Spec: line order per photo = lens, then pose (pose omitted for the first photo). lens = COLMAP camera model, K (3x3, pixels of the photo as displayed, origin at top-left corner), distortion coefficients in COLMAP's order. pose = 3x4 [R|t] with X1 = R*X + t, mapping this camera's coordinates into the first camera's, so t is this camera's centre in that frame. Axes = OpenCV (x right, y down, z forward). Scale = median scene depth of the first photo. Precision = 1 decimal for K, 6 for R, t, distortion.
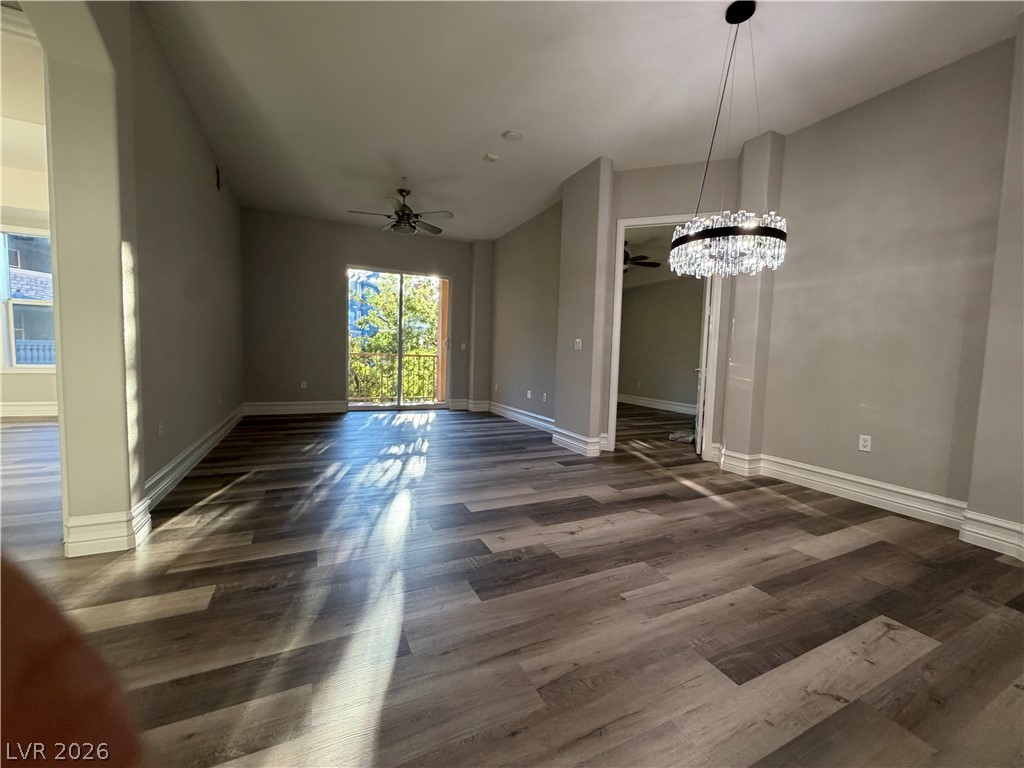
lens RADIAL K [[409.3, 0, 509.0], [0, 409.3, 382.4], [0, 0, 1]] dist [-0.001397, 0.000218]
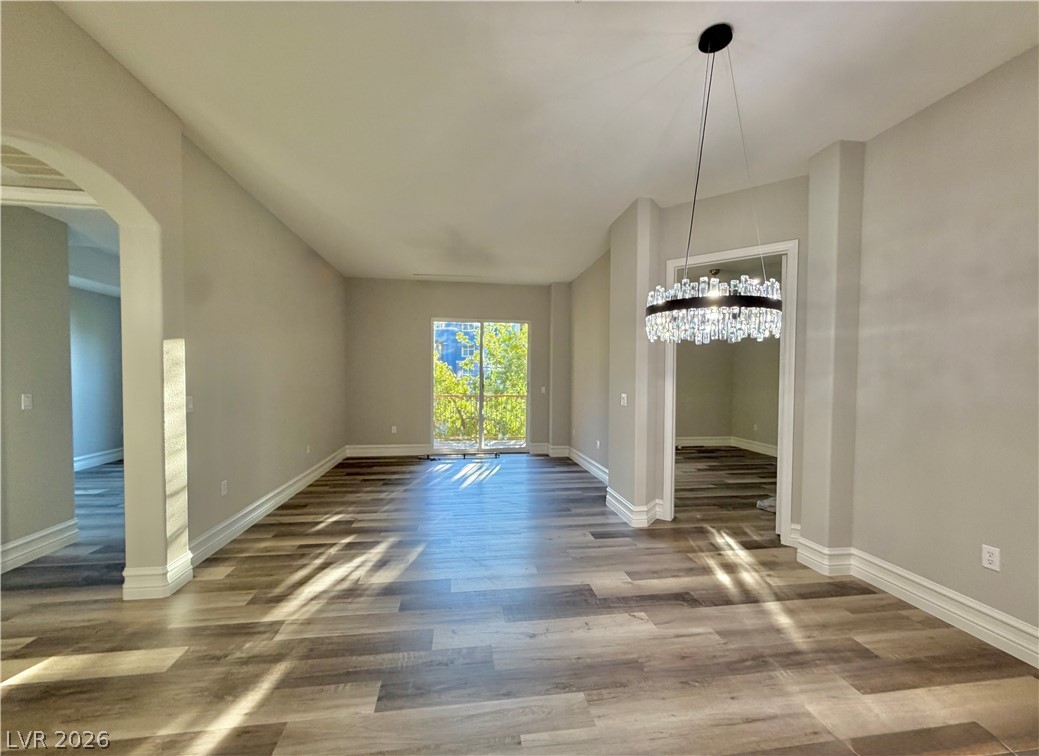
lens RADIAL K [[414.8, 0, 516.0], [0, 414.8, 389.5], [0, 0, 1]] dist [-0.000705, -0.000248]
pose [[0.952103, -0.015312, -0.305393, 0.287032], [0.002228, 0.999066, -0.043144, -0.099503], [0.305768, 0.040397, 0.951249, 0.060306]]
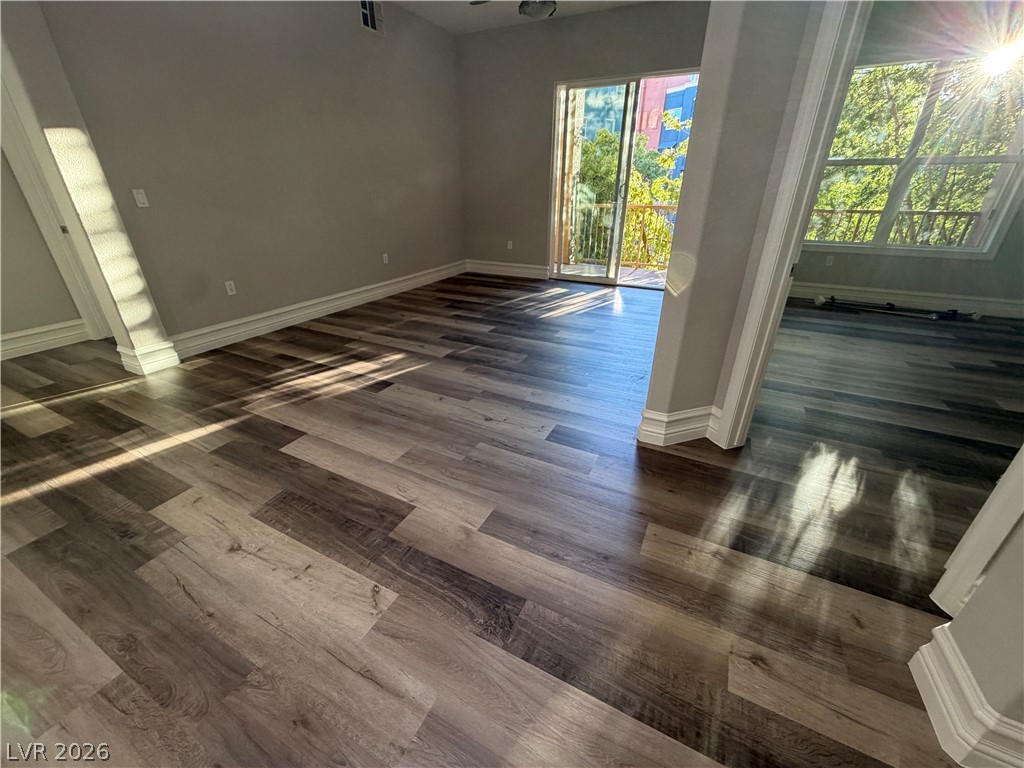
lens RADIAL K [[409.3, 0, 509.0], [0, 409.3, 382.4], [0, 0, 1]] dist [-0.001397, 0.000218]
pose [[0.601742, 0.315460, -0.733752, 0.569784], [-0.035412, 0.928327, 0.370073, -0.095014], [0.797905, -0.196705, 0.569785, 0.722223]]
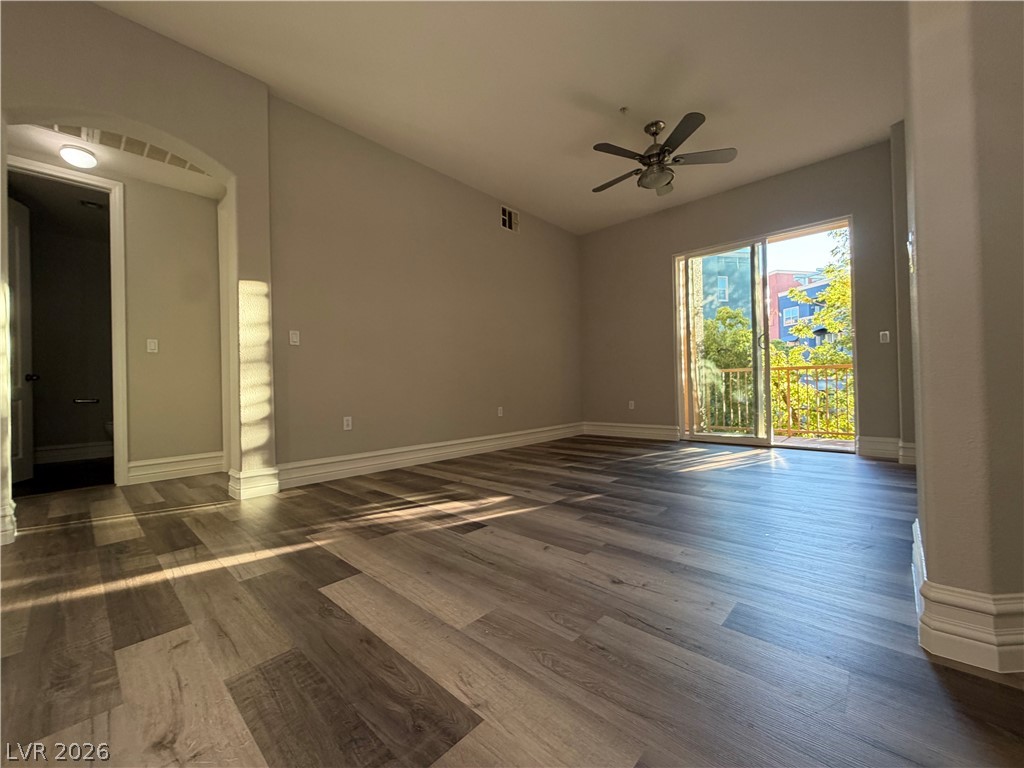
lens RADIAL K [[409.3, 0, 509.0], [0, 409.3, 382.4], [0, 0, 1]] dist [-0.001397, 0.000218]
pose [[0.361279, -0.049782, -0.931128, 0.437566], [-0.029473, 0.997465, -0.064765, 0.041307], [0.931992, 0.050841, 0.358896, 0.800392]]
